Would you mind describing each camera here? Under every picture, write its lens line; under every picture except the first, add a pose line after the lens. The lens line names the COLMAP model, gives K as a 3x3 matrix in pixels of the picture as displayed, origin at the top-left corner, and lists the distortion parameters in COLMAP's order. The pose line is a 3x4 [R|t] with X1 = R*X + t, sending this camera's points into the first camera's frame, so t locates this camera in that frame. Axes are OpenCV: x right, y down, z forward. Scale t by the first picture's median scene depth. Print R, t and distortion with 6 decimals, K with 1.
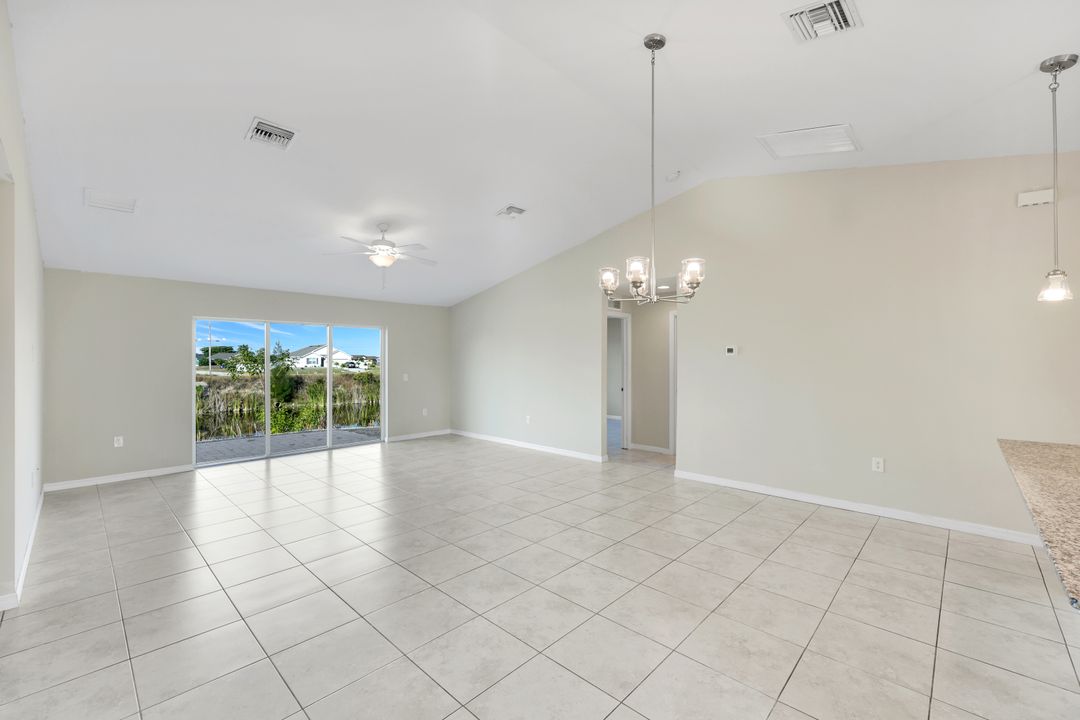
lens RADIAL K [[444.4, 0, 539.6], [0, 444.4, 361.0], [0, 0, 1]] dist [0.001627, 0.001444]
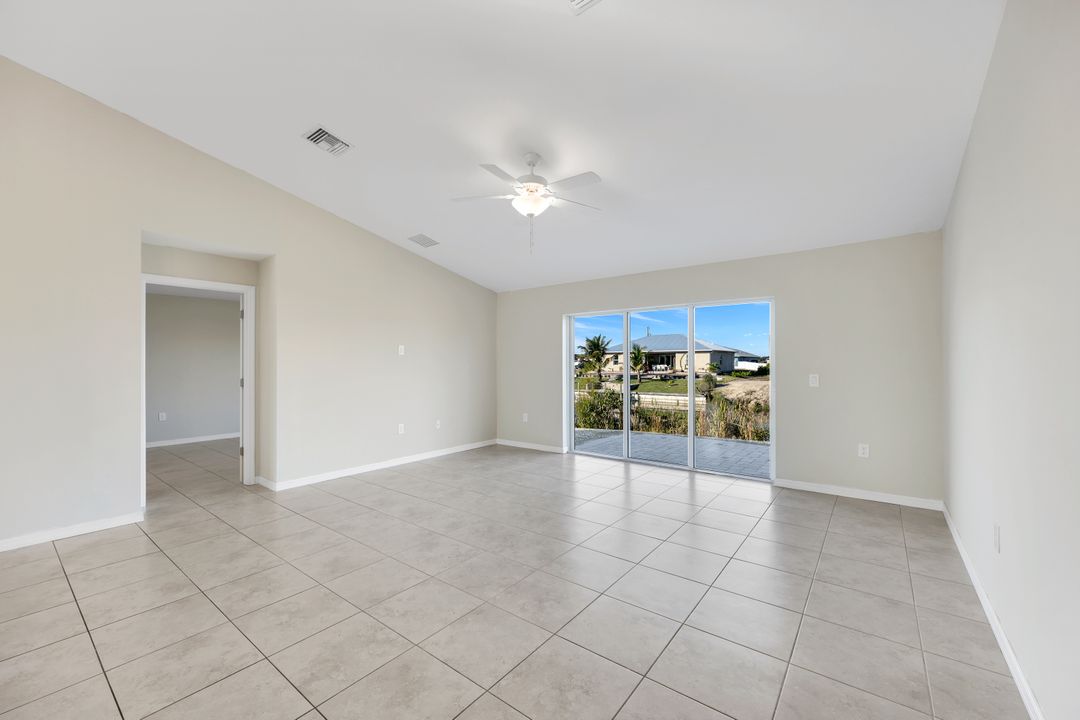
lens RADIAL K [[433.1, 0, 539.2], [0, 433.1, 363.3], [0, 0, 1]] dist [0.004126, 0.000021]
pose [[0.090398, -0.000820, -0.995905, 0.224667], [0.005326, 0.999986, -0.000340, 0.014940], [0.995891, -0.005274, 0.090401, 0.644254]]
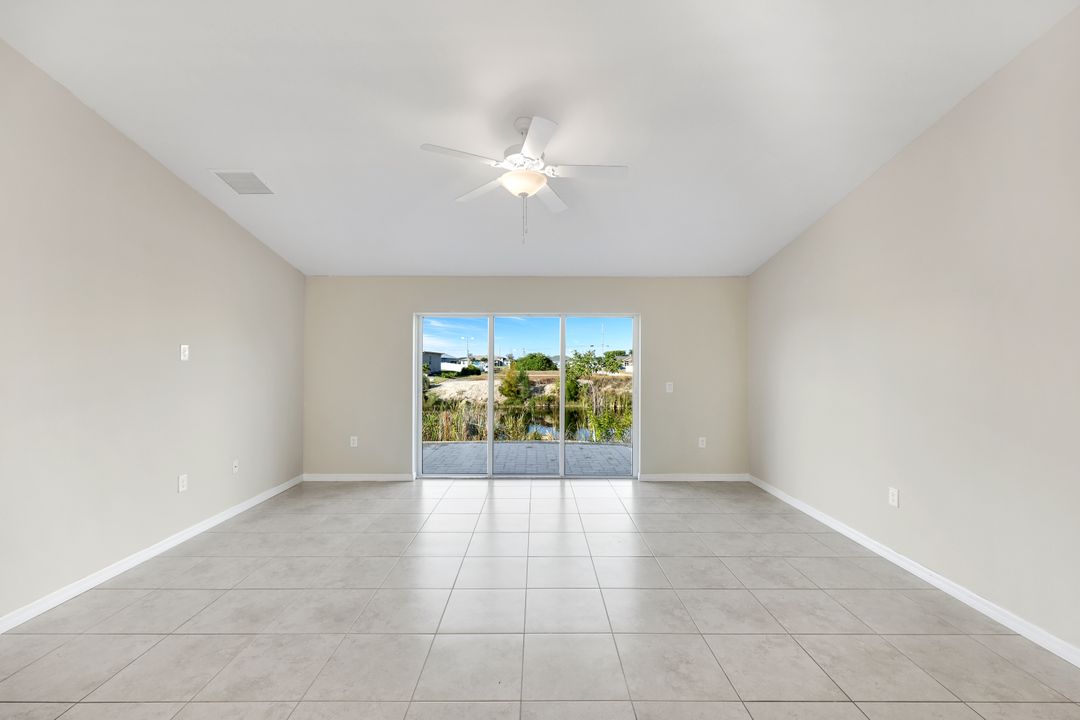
lens RADIAL K [[444.4, 0, 535.6], [0, 444.4, 357.4], [0, 0, 1]] dist [0.001627, 0.001444]
pose [[0.685588, -0.008303, -0.727942, 0.049703], [-0.001208, 0.999921, -0.012542, 0.001358], [0.727988, 0.009478, 0.685524, 0.422641]]
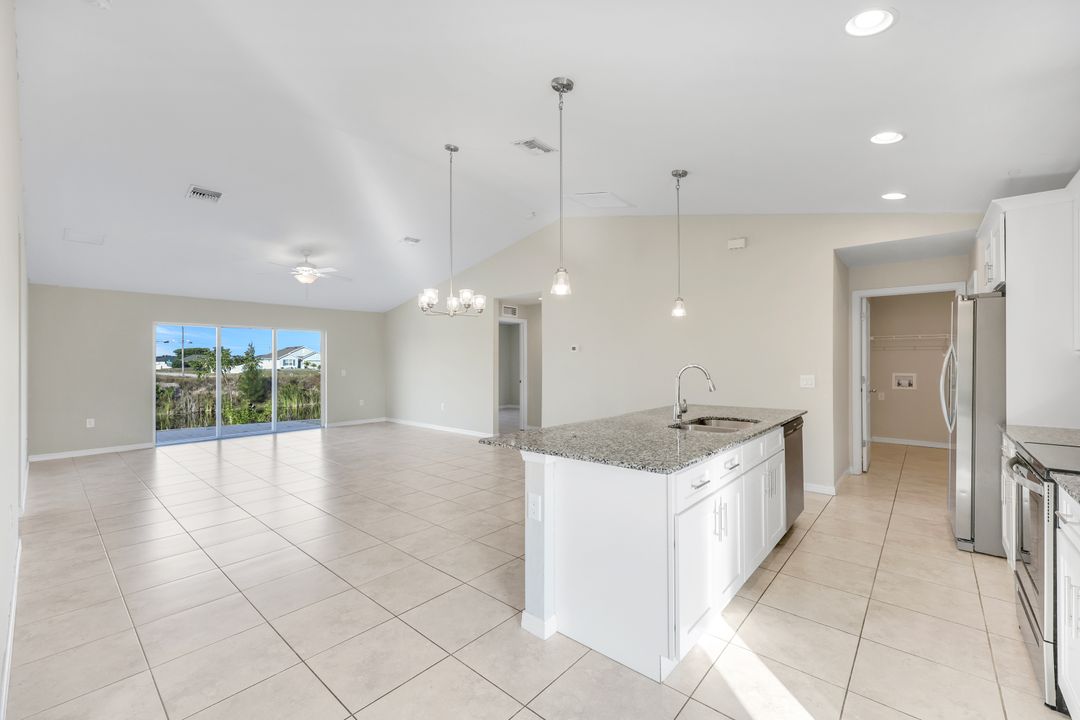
lens RADIAL K [[444.4, 0, 540.7], [0, 444.4, 360.2], [0, 0, 1]] dist [0.001627, 0.001444]
pose [[0.999299, -0.003752, 0.037238, 0.185474], [0.003899, 0.999985, -0.003883, 0.010533], [-0.037223, 0.004026, 0.999299, -0.203610]]
